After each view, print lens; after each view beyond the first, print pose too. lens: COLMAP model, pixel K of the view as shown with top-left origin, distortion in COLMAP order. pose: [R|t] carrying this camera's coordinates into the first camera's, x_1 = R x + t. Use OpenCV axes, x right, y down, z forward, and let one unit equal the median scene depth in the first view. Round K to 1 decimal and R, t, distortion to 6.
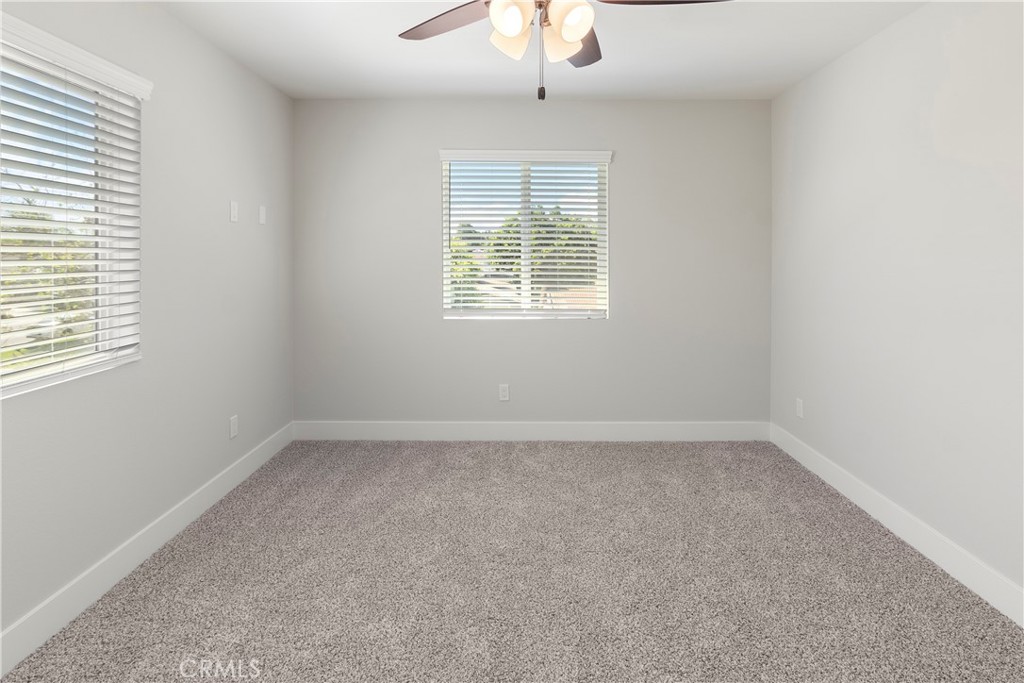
lens RADIAL K [[498.6, 0, 508.4], [0, 498.6, 291.0], [0, 0, 1]] dist [-0.005236, -0.000237]
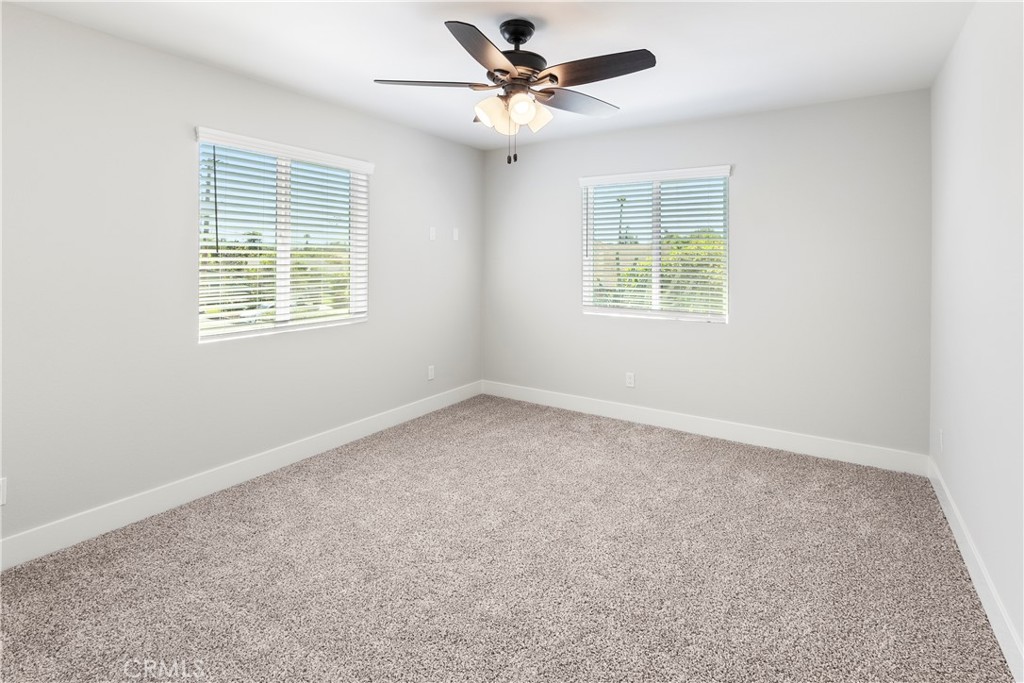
lens RADIAL K [[485.5, 0, 515.2], [0, 485.5, 296.6], [0, 0, 1]] dist [-0.006642, 0.000473]
pose [[0.845091, 0.043882, -0.532819, 0.446073], [-0.042188, 0.998992, 0.015361, 0.002718], [0.532956, 0.009497, 0.846090, -0.134278]]
